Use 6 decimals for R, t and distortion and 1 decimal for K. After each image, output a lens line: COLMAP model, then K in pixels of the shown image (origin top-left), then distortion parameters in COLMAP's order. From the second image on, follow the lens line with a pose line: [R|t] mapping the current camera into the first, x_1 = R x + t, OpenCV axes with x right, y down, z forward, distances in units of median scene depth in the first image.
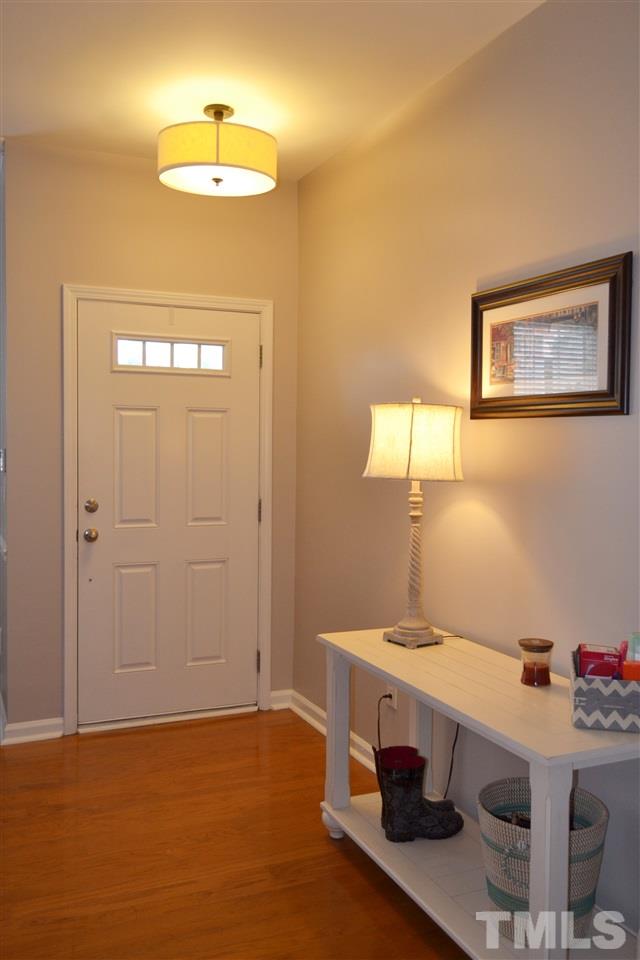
lens RADIAL K [[839.4, 0, 320.0], [0, 839.4, 480.0], [0, 0, 1]] dist [0.005021, -0.000397]
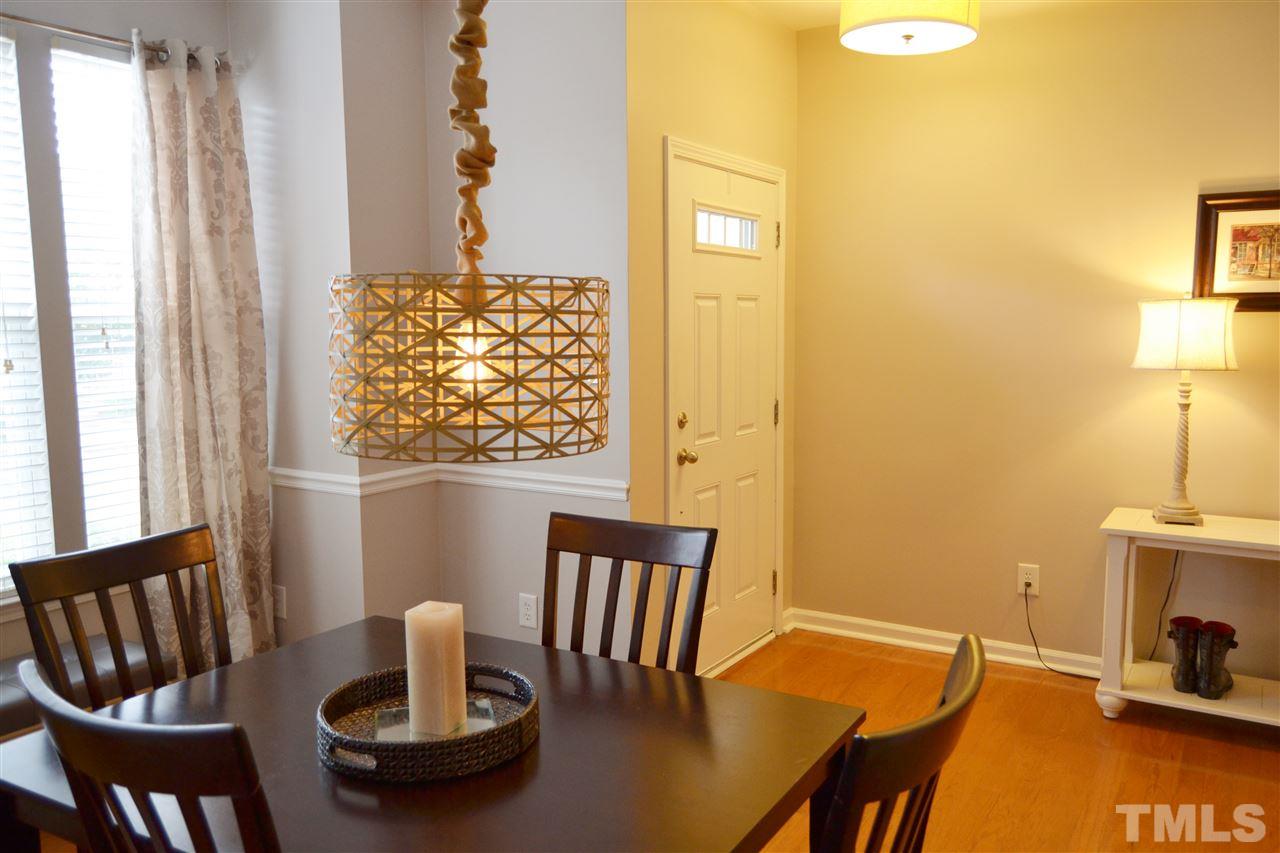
lens RADIAL K [[991.4, 0, 640.0], [0, 991.4, 426.5], [0, 0, 1]] dist [0.015194, 0.000365]
pose [[0.822186, -0.075923, 0.564133, -0.844328], [0.038100, 0.996182, 0.078543, -0.038915], [-0.567942, -0.043083, 0.821940, 0.251071]]
